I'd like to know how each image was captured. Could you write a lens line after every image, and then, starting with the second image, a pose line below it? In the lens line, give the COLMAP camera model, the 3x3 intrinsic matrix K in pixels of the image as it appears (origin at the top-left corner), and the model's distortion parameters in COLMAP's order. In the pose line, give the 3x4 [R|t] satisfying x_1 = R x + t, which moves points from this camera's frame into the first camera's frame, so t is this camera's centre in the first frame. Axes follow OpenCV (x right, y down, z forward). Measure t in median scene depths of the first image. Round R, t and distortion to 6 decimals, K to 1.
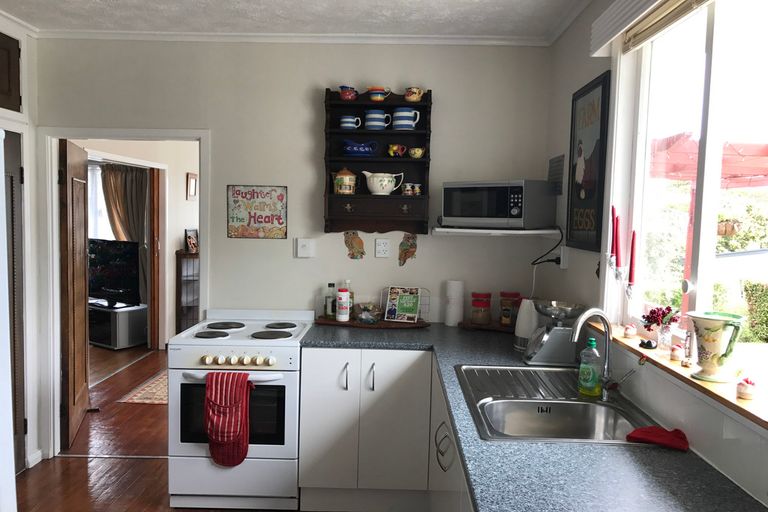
lens RADIAL K [[584.0, 0, 384.0], [0, 584.0, 256.0], [0, 0, 1]] dist [0.007663, 0.001618]
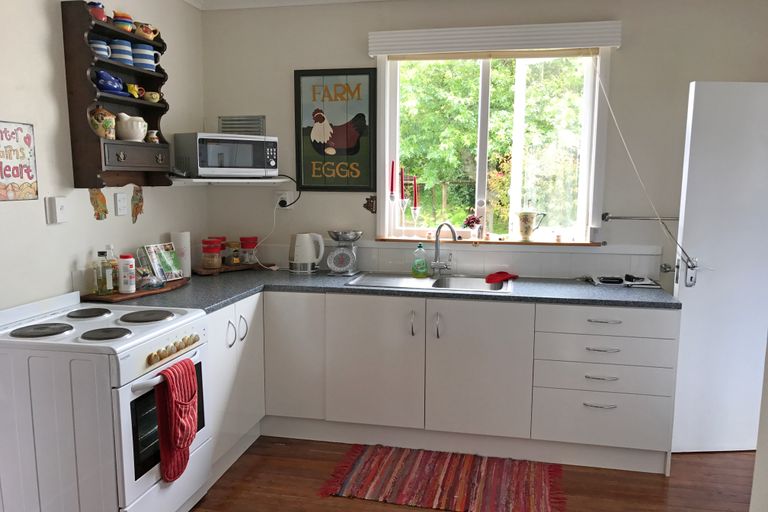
lens RADIAL K [[621.2, 0, 384.0], [0, 621.2, 256.0], [0, 0, 1]] dist [-0.001204, -0.003637]
pose [[0.203581, -0.141591, 0.968766, -0.825272], [0.061544, 0.989381, 0.131671, -0.034818], [-0.977122, 0.032816, 0.210133, 0.435776]]
